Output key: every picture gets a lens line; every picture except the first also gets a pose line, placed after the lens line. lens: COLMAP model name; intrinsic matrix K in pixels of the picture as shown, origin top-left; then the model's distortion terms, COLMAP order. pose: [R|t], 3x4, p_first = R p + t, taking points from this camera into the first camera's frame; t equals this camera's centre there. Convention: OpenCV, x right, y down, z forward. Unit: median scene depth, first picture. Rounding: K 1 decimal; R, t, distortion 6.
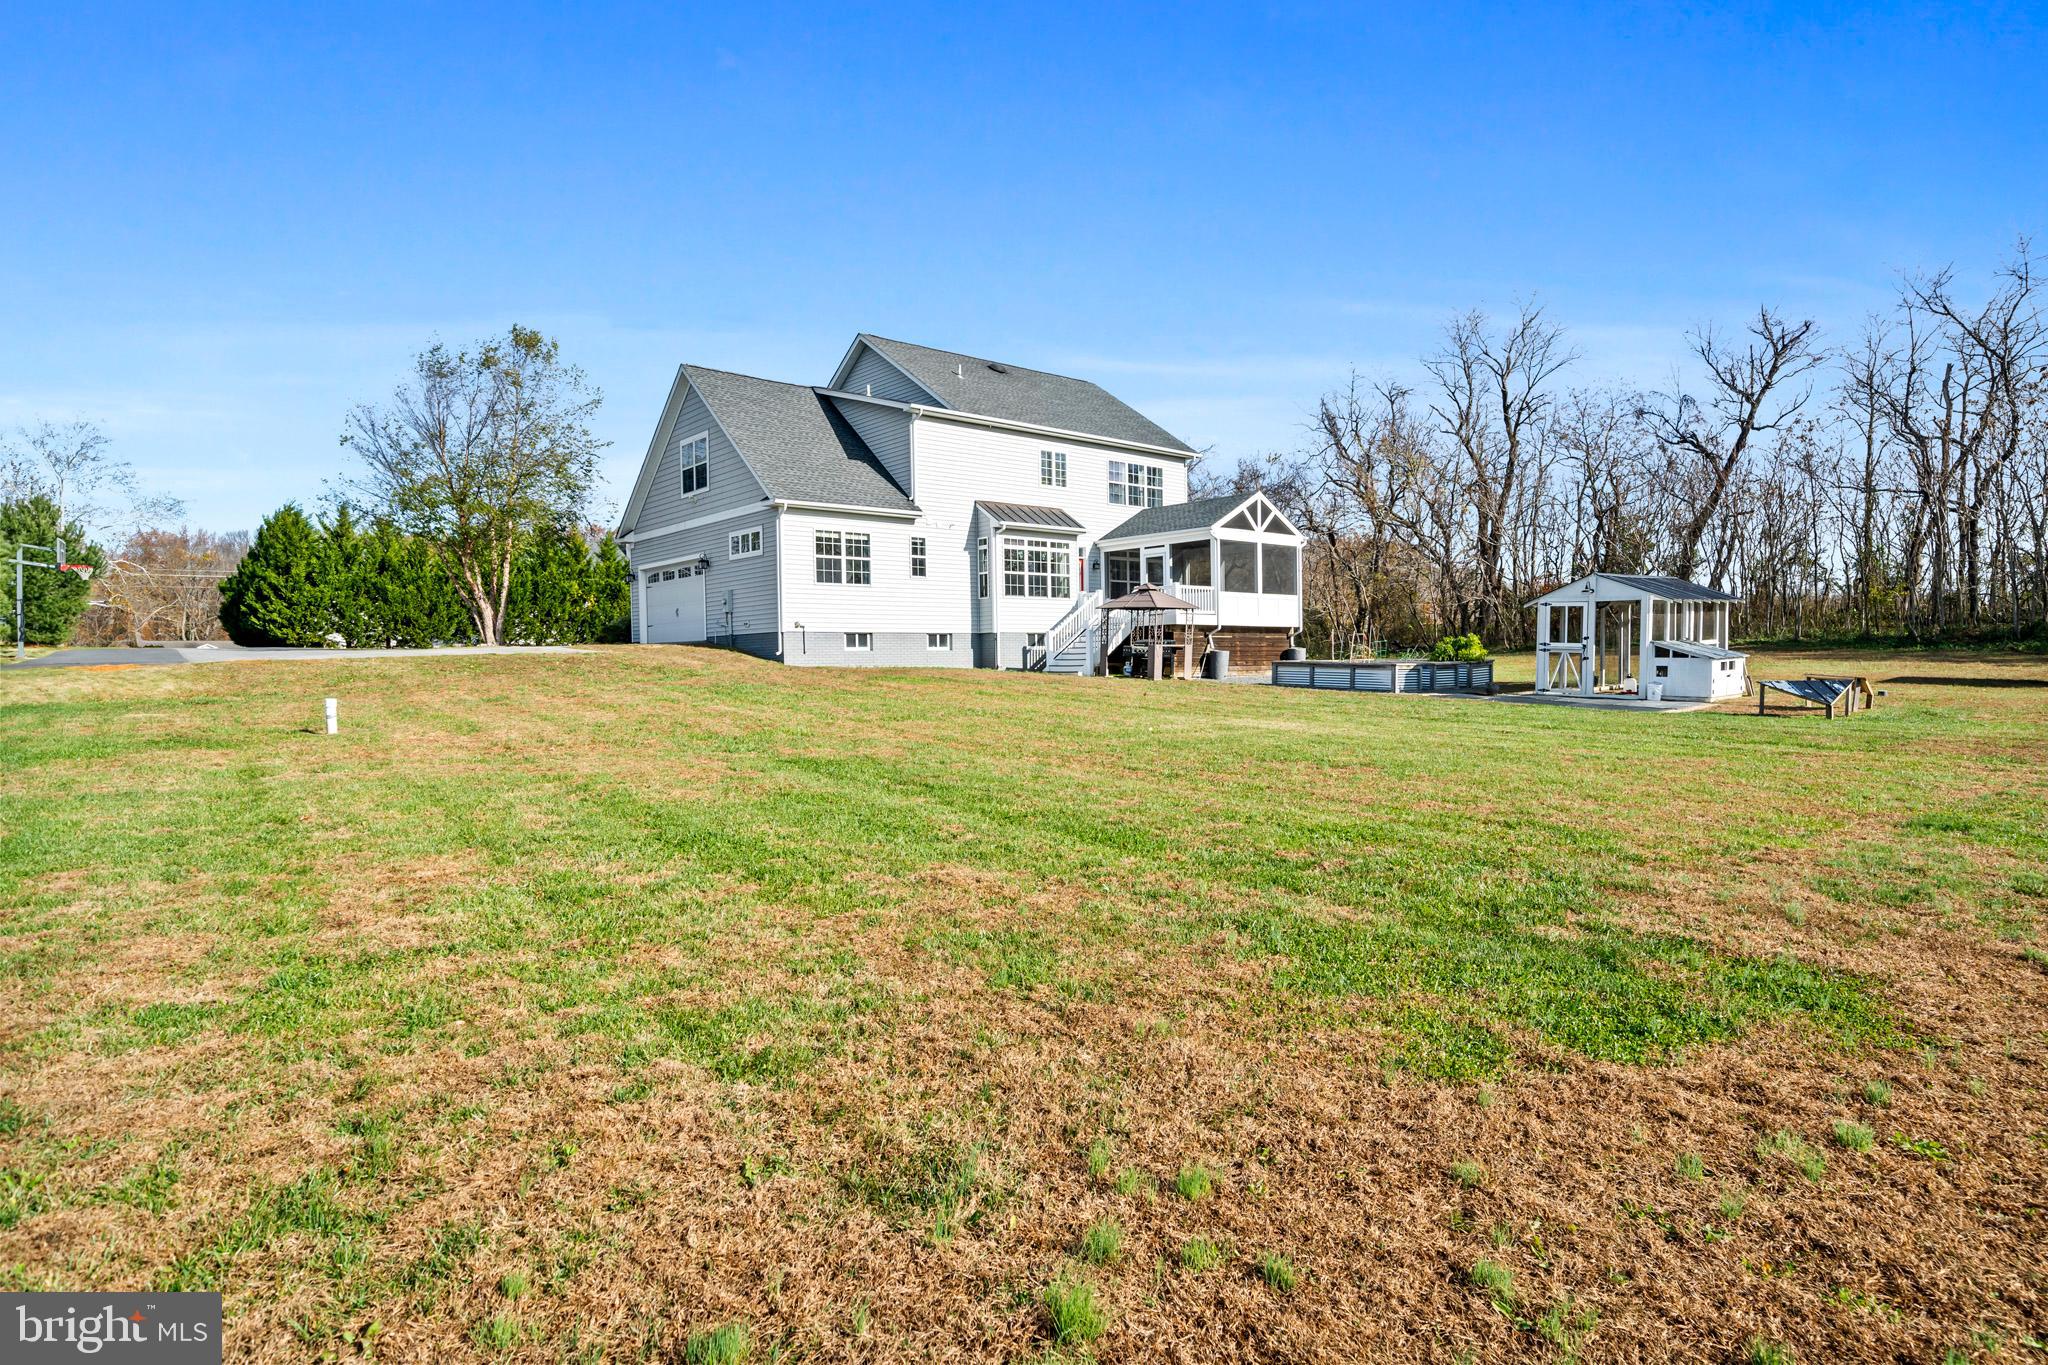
lens RADIAL K [[1081.0, 0, 1021.4], [0, 1081.0, 675.1], [0, 0, 1]] dist [-0.004554, -0.000131]
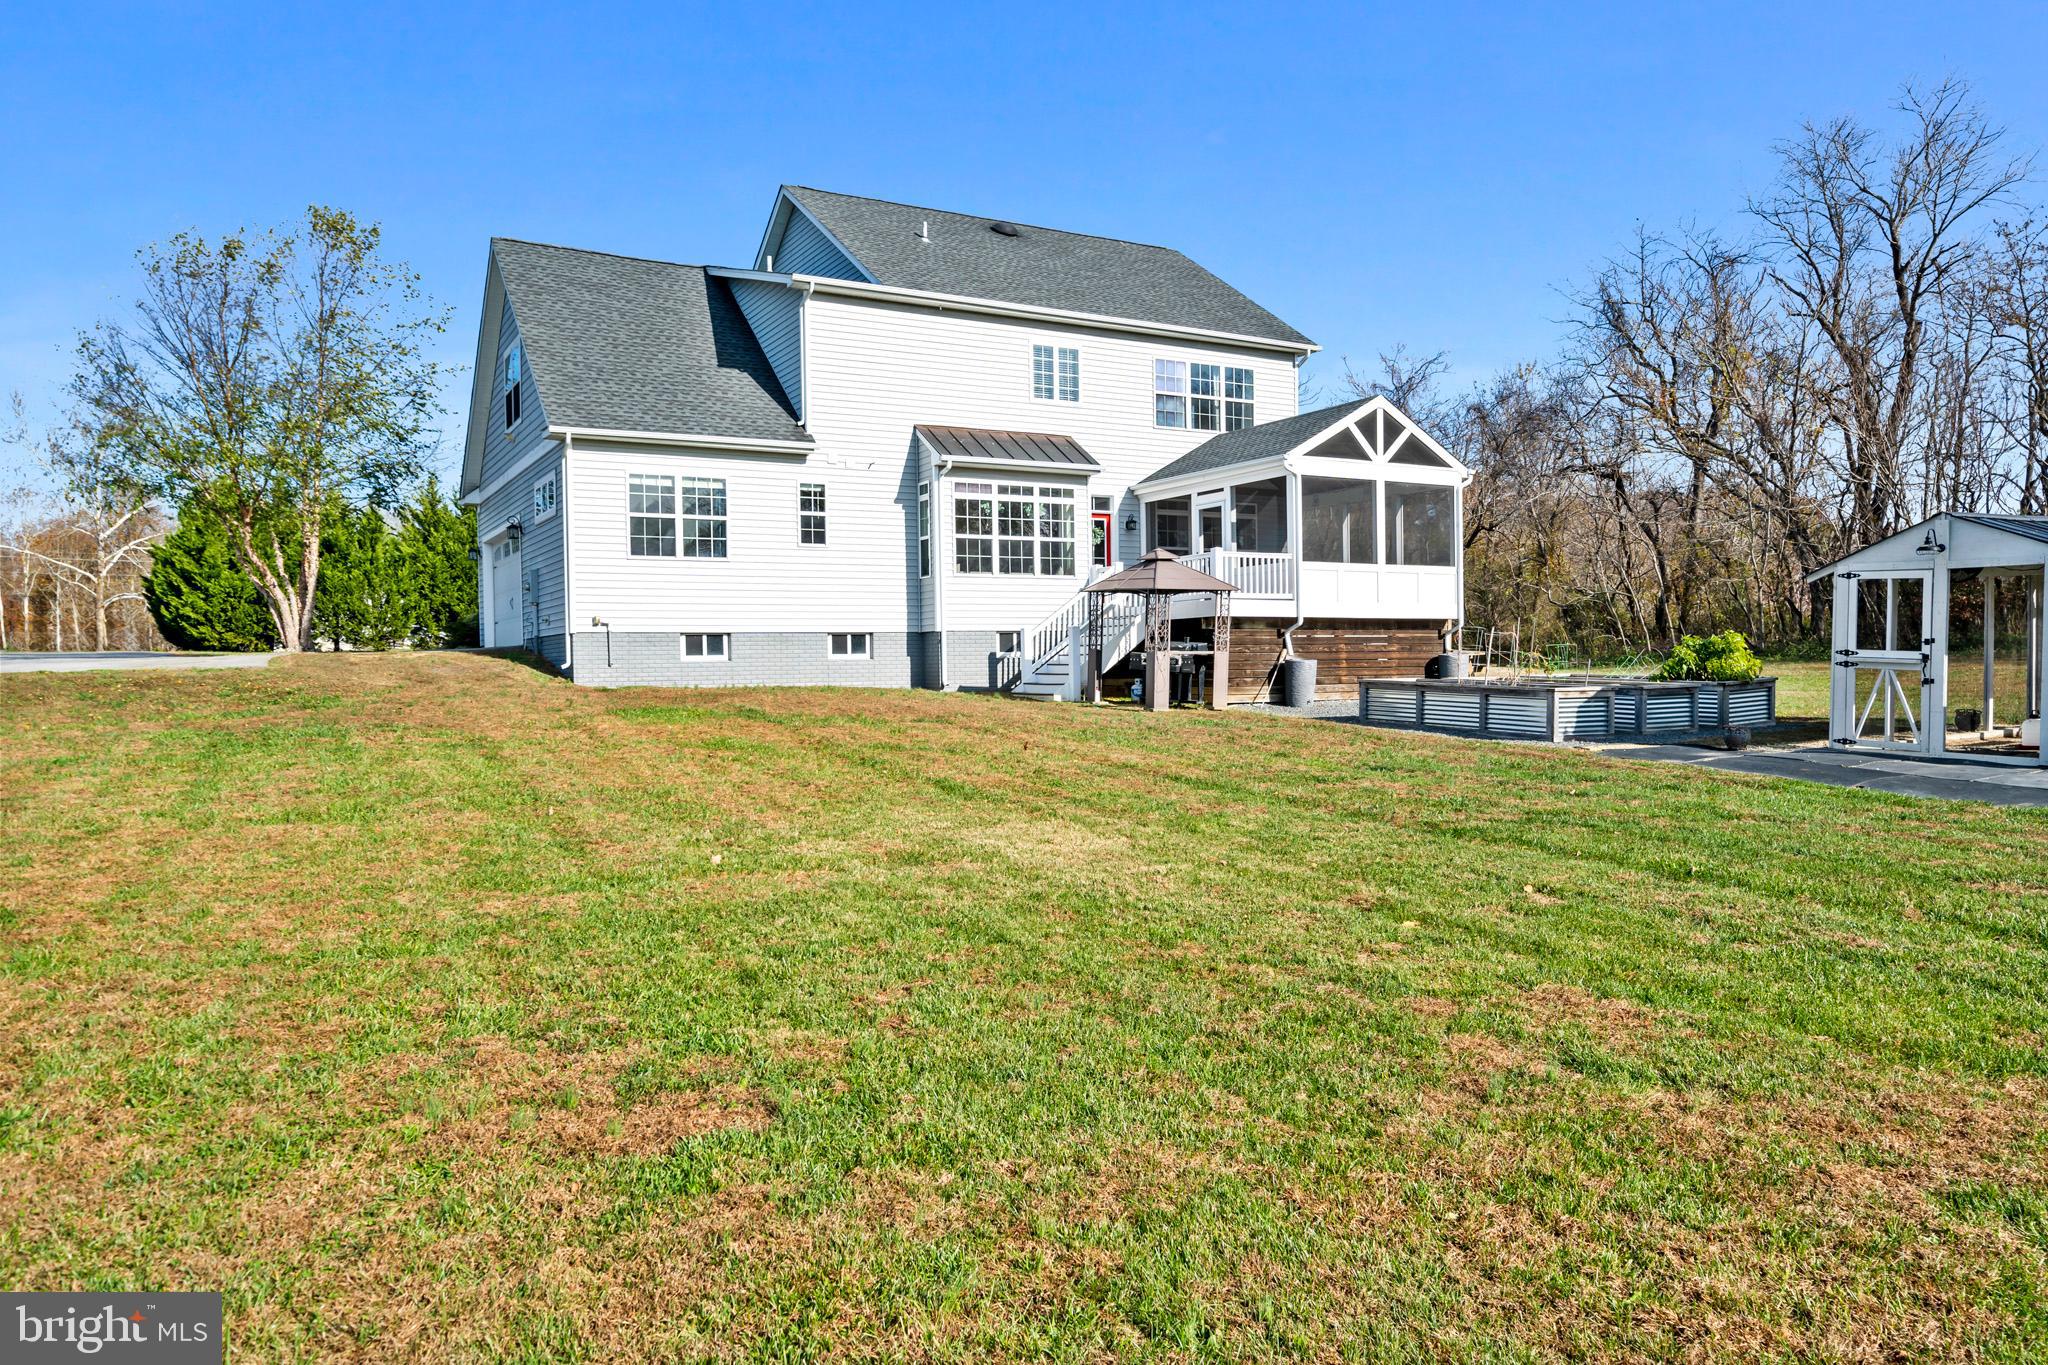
lens RADIAL K [[1332.9, 0, 1026.3], [0, 1332.9, 684.6], [0, 0, 1]] dist [0.001554, 0.004104]
pose [[0.982689, 0.002870, -0.185239, 0.167043], [-0.001517, 0.999971, 0.007443, -0.013493], [0.185255, -0.007033, 0.982665, 0.232825]]
